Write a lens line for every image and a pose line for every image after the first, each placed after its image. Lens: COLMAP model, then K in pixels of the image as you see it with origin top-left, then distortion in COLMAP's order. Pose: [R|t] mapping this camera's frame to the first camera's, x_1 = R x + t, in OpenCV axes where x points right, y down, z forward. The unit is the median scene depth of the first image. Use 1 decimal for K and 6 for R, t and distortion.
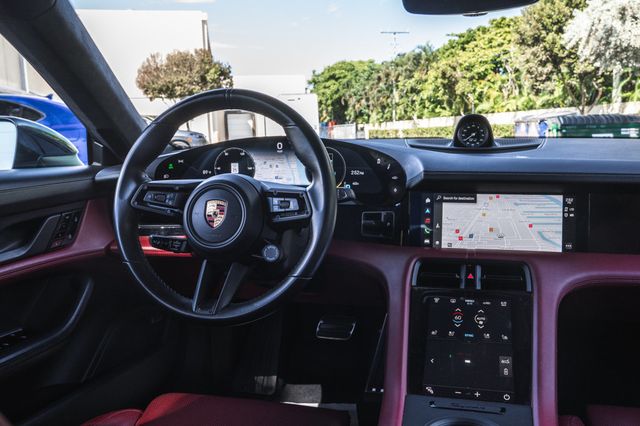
lens RADIAL K [[549.9, 0, 345.7], [0, 549.9, 213.0], [0, 0, 1]] dist [-0.022932, 0.000777]
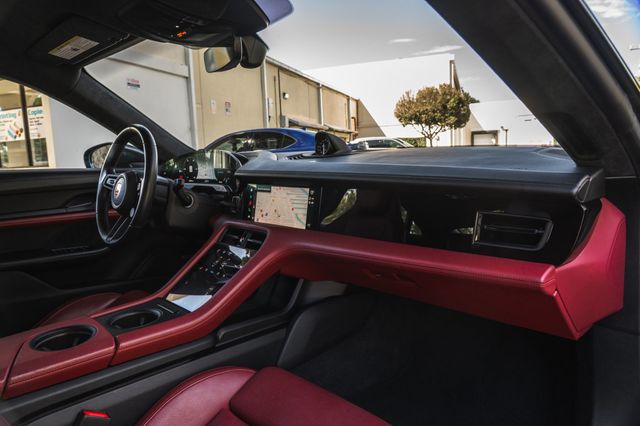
lens RADIAL K [[434.4, 0, 316.6], [0, 434.4, 213.1], [0, 0, 1]] dist [-0.003847, 0.001776]
pose [[0.836111, 0.058421, -0.545440, 0.086317], [-0.059350, 0.998110, 0.015927, 0.001007], [0.545340, 0.019056, 0.837999, 0.007854]]
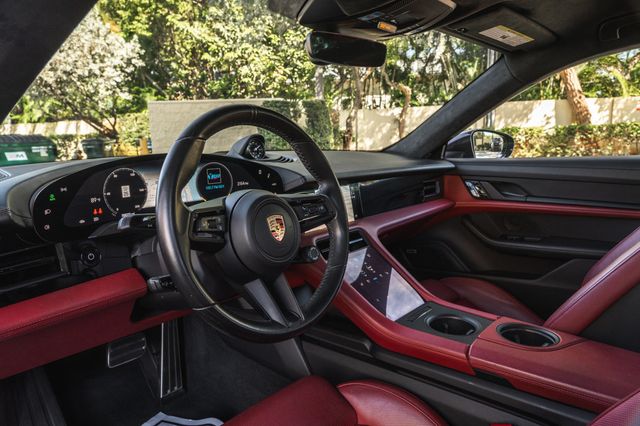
lens RADIAL K [[440.5, 0, 321.5], [0, 440.5, 210.0], [0, 0, 1]] dist [-0.007226, -0.004671]
pose [[0.446232, -0.136057, 0.884514, -0.067620], [0.144406, 0.986370, 0.078873, -0.006267], [-0.883190, 0.092534, 0.459797, 0.040608]]
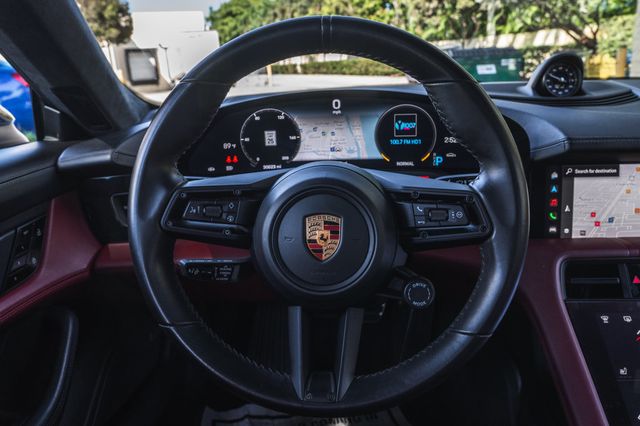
lens RADIAL K [[488.5, 0, 336.8], [0, 488.5, 217.7], [0, 0, 1]] dist [-0.017892, 0.000284]
pose [[0.983267, -0.073057, 0.166877, -0.022789], [0.046505, 0.986374, 0.157806, -0.007544], [-0.176132, -0.147405, 0.973267, 0.036058]]
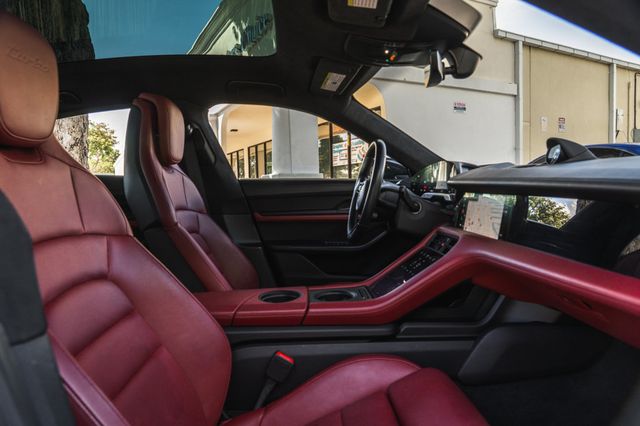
lens RADIAL K [[440.5, 0, 321.5], [0, 440.5, 210.0], [0, 0, 1]] dist [-0.007226, -0.004671]
pose [[0.271865, 0.062595, -0.960298, 0.109223], [-0.128348, 0.991326, 0.028282, 0.002246], [0.953738, 0.115563, 0.277541, 0.025268]]
